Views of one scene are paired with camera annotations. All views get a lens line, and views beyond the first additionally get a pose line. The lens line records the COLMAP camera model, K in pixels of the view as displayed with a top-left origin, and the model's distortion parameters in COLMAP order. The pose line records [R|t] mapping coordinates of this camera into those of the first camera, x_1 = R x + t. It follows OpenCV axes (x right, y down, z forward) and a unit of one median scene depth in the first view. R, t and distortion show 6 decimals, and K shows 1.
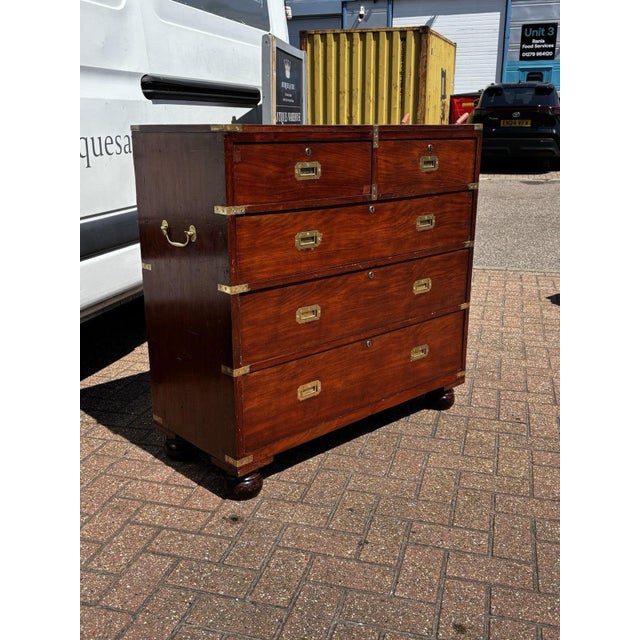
lens RADIAL K [[681.2, 0, 309.4], [0, 681.2, 324.8], [0, 0, 1]] dist [0.023285, 0.000000]
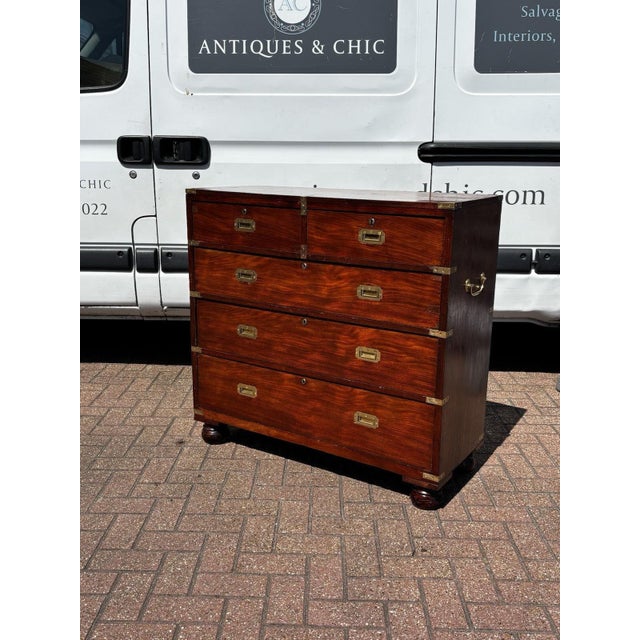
lens RADIAL K [[681.2, 0, 313.4], [0, 681.2, 316.5], [0, 0, 1]] dist [0.023285, 0.000000]
pose [[0.258335, 0.234749, -0.937100, 1.140415], [-0.284366, 0.945528, 0.158467, -0.261770], [0.923254, 0.225542, 0.311018, 0.637227]]
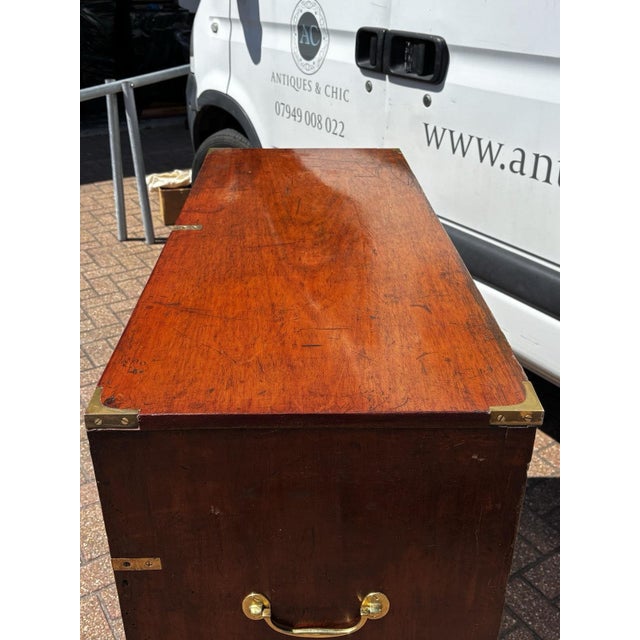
lens RADIAL K [[681.2, 0, 302.2], [0, 681.2, 311.6], [0, 0, 1]] dist [0.023285, 0.000000]
pose [[-0.673102, 0.343838, -0.654759, 0.394569], [-0.203883, 0.764766, 0.611200, -0.564684], [0.710891, 0.544894, -0.444662, 1.259125]]
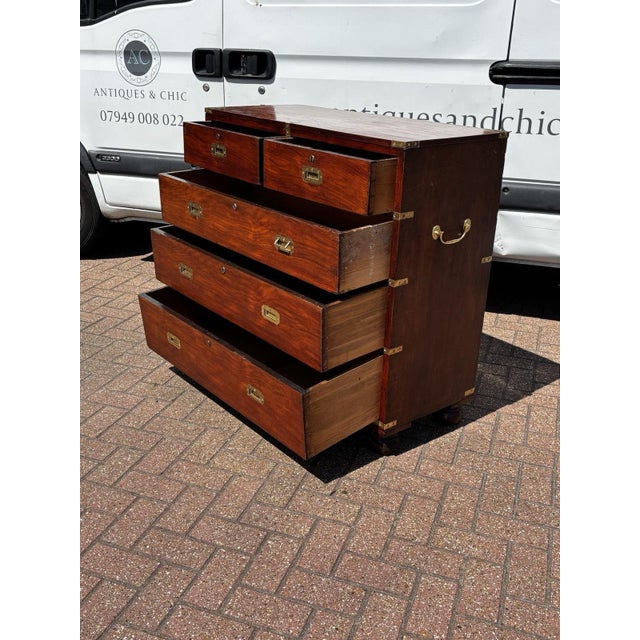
lens RADIAL K [[681.2, 0, 312.0], [0, 681.2, 317.7], [0, 0, 1]] dist [0.023285, 0.000000]
pose [[-0.070650, 0.374024, -0.924724, 1.161028], [-0.305123, 0.874502, 0.377022, -0.410640], [0.949689, 0.308791, 0.052340, 0.984860]]
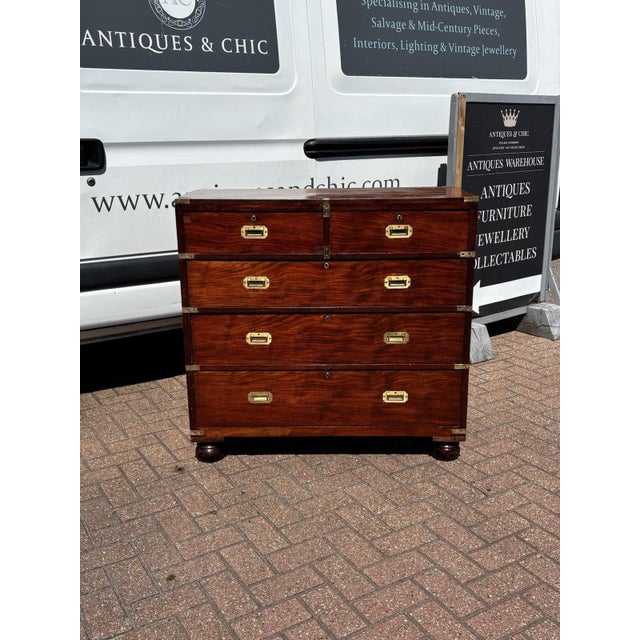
lens RADIAL K [[681.2, 0, 315.6], [0, 681.2, 318.6], [0, 0, 1]] dist [0.023285, 0.000000]
pose [[0.734718, 0.174492, -0.655547, 0.841414], [-0.185003, 0.981262, 0.053844, -0.131068], [0.652658, 0.081718, 0.753233, 0.077839]]
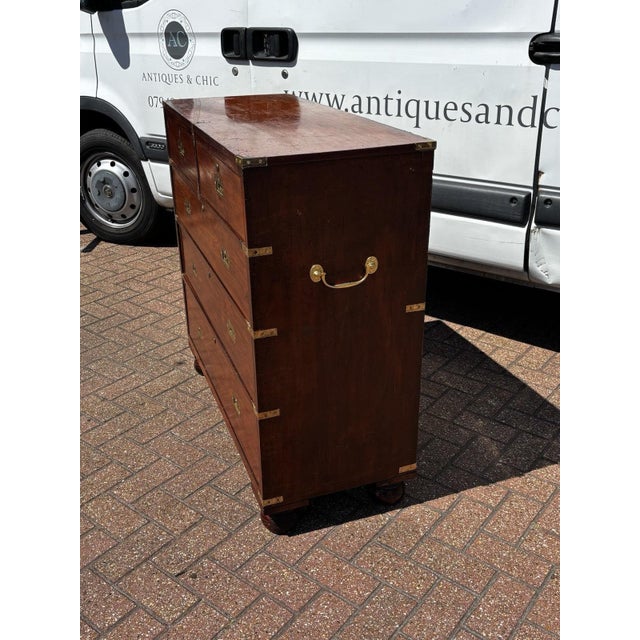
lens RADIAL K [[681.2, 0, 311.6], [0, 681.2, 317.1], [0, 0, 1]] dist [0.023285, 0.000000]
pose [[-0.383523, 0.391264, -0.836554, 0.856460], [-0.243678, 0.830849, 0.500311, -0.534433], [0.890804, 0.395731, -0.223307, 1.340467]]
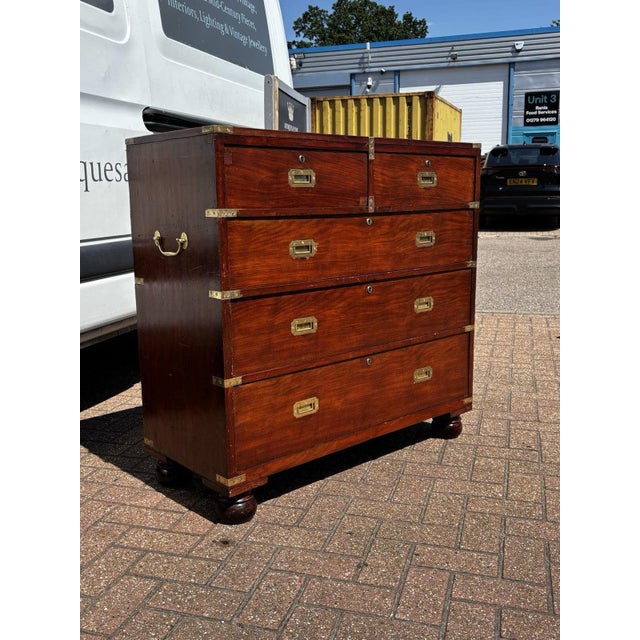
lens RADIAL K [[681.2, 0, 310.6], [0, 681.2, 319.9], [0, 0, 1]] dist [0.023285, 0.000000]
pose [[0.999818, -0.007542, -0.017515, 0.022306], [0.005692, 0.994623, -0.103407, 0.068207], [0.018201, 0.103289, 0.994485, 0.034809]]
